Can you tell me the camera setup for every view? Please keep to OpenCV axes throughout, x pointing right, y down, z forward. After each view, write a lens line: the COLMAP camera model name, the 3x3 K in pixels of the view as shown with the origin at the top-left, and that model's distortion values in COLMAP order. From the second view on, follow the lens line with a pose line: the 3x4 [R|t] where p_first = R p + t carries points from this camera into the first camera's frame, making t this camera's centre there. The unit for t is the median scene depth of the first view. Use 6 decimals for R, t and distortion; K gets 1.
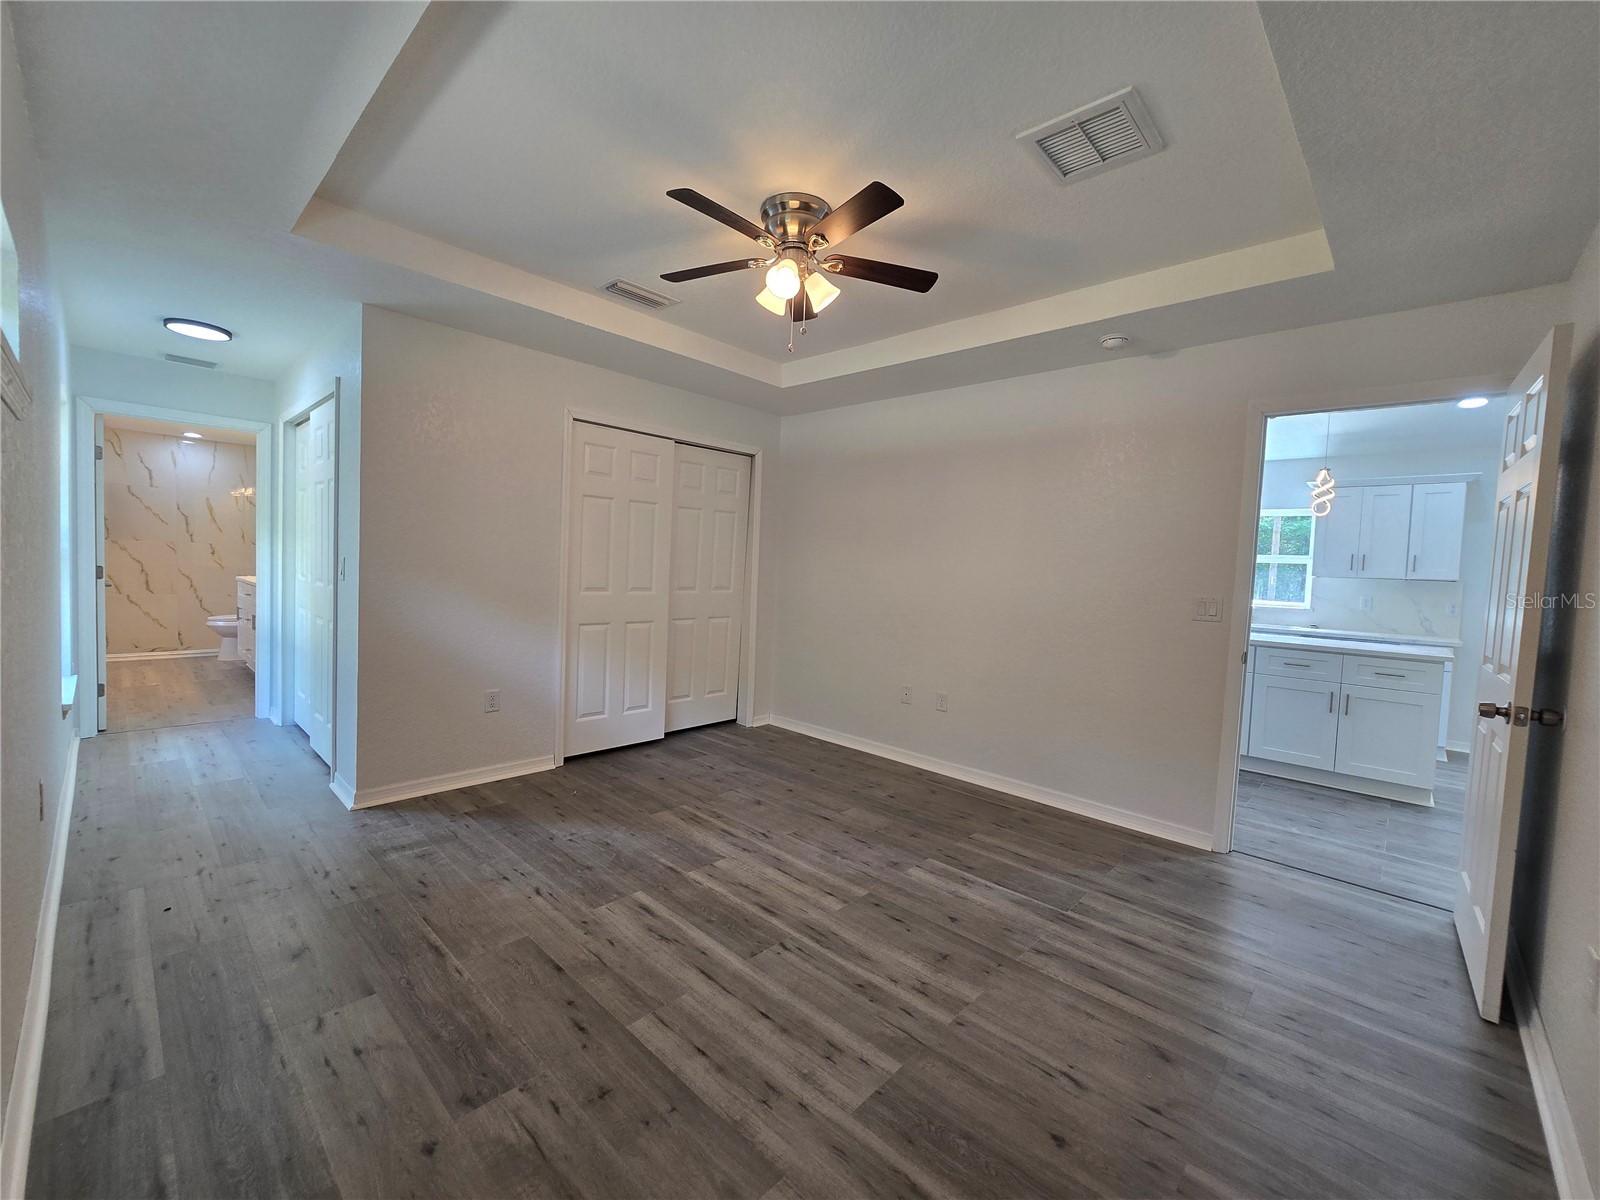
lens RADIAL K [[655.0, 0, 801.1], [0, 655.0, 596.1], [0, 0, 1]] dist [-0.002879, -0.000593]
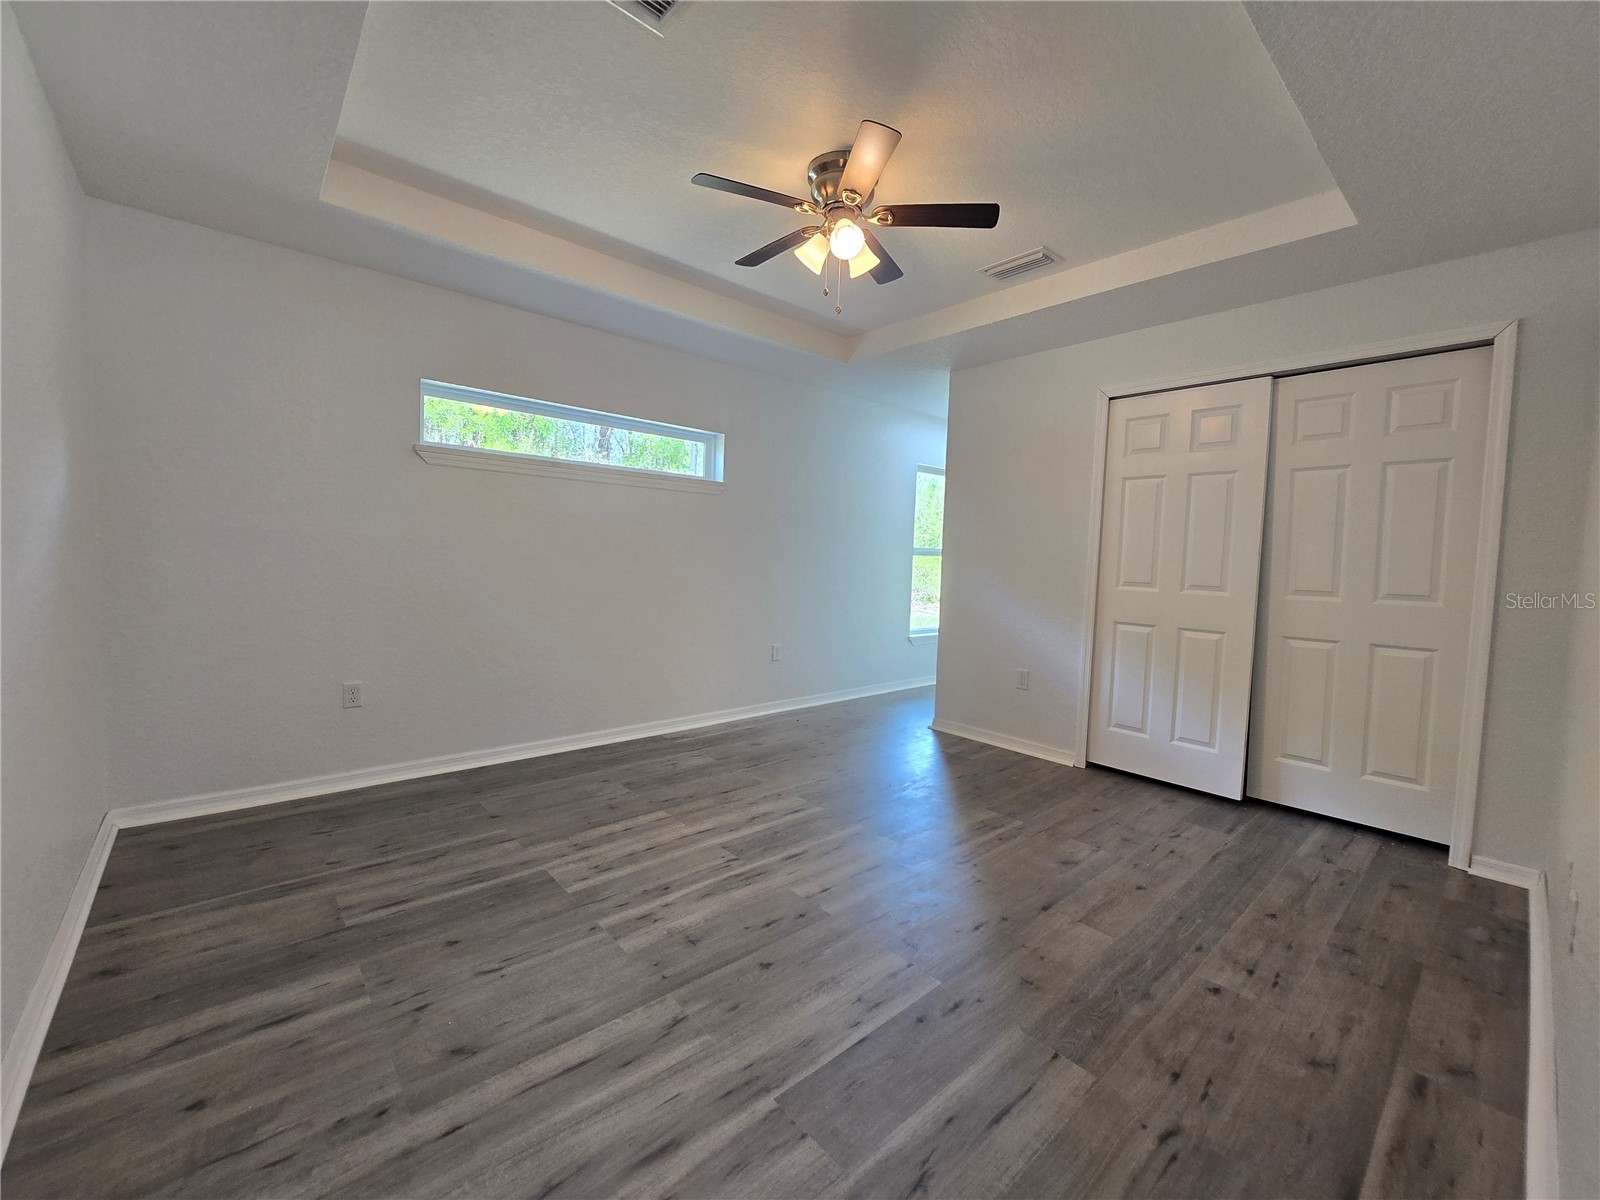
lens RADIAL K [[655.0, 0, 801.1], [0, 655.0, 596.1], [0, 0, 1]] dist [-0.002879, -0.000593]
pose [[-0.088509, 0.019199, -0.995890, 1.072431], [-0.084686, 0.996049, 0.026729, 0.035901], [0.992469, 0.086703, -0.086533, 1.157348]]
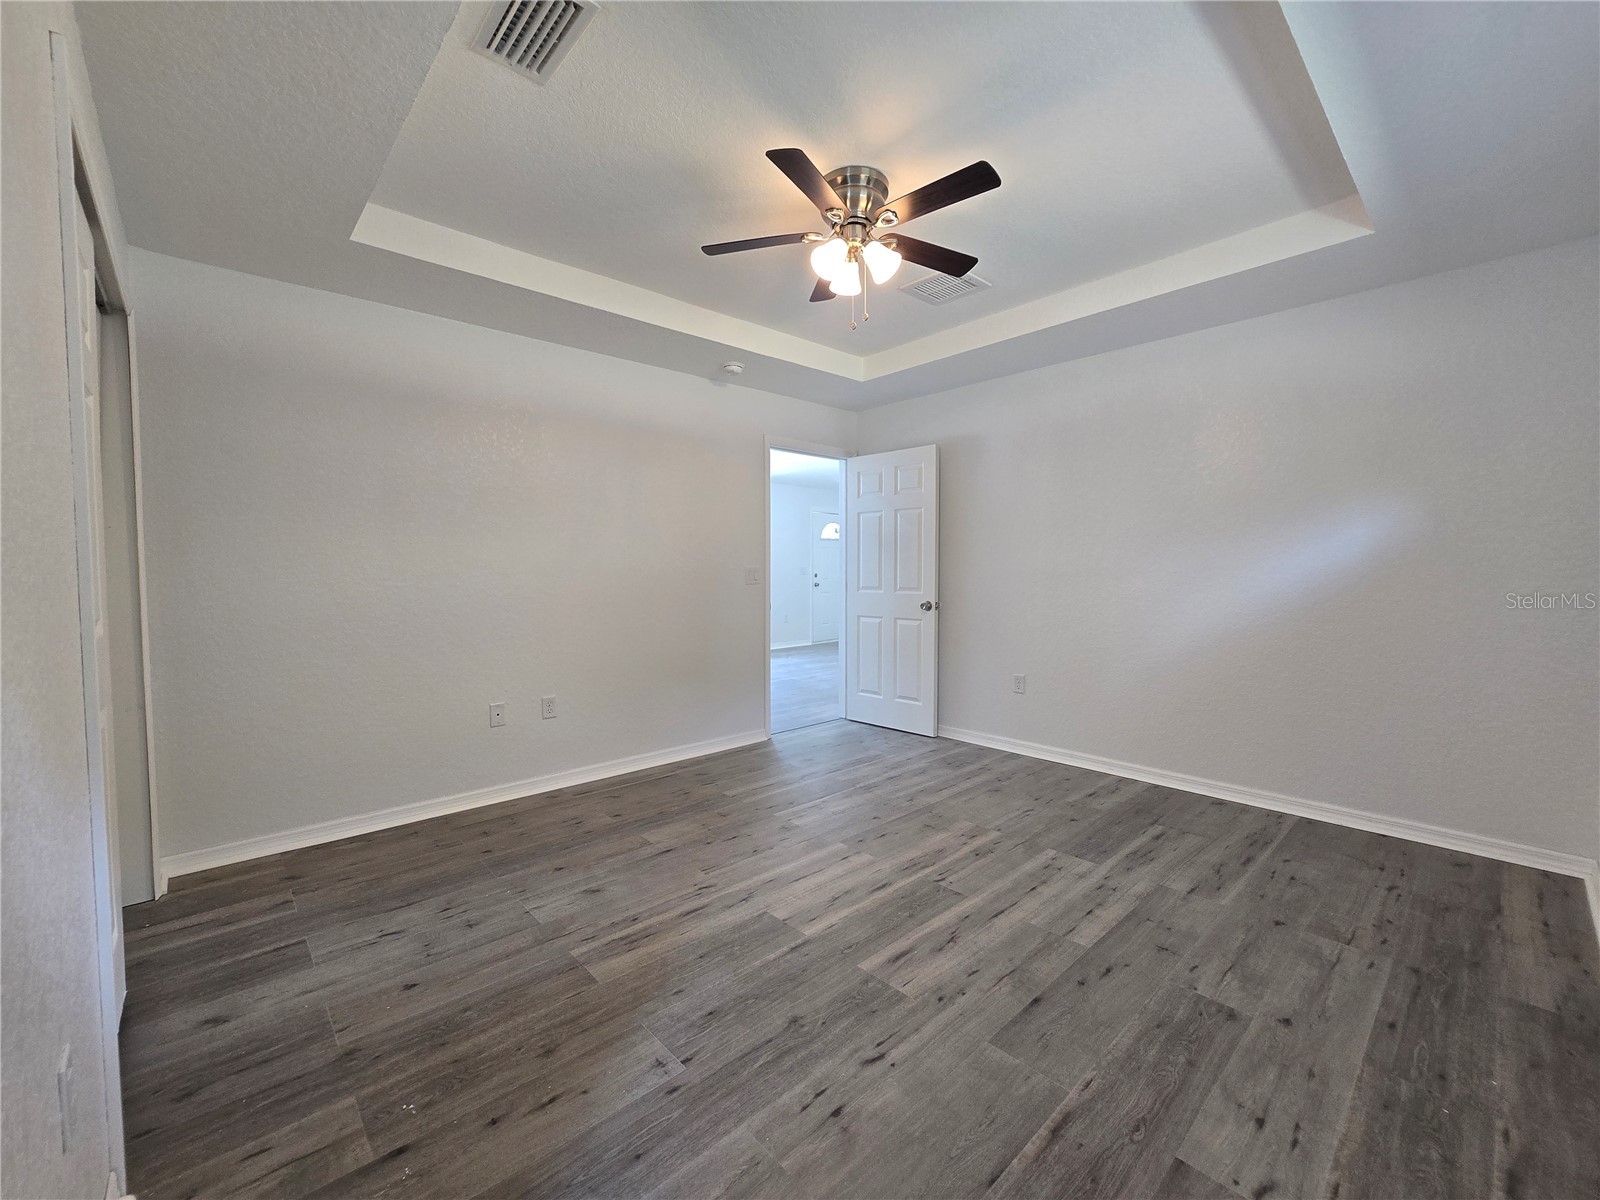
lens RADIAL K [[655.0, 0, 801.1], [0, 655.0, 596.1], [0, 0, 1]] dist [-0.002879, -0.000593]
pose [[0.072121, -0.085798, 0.993699, -1.118210], [0.057813, 0.994978, 0.081712, -0.065089], [-0.995719, 0.051555, 0.076719, 1.108615]]
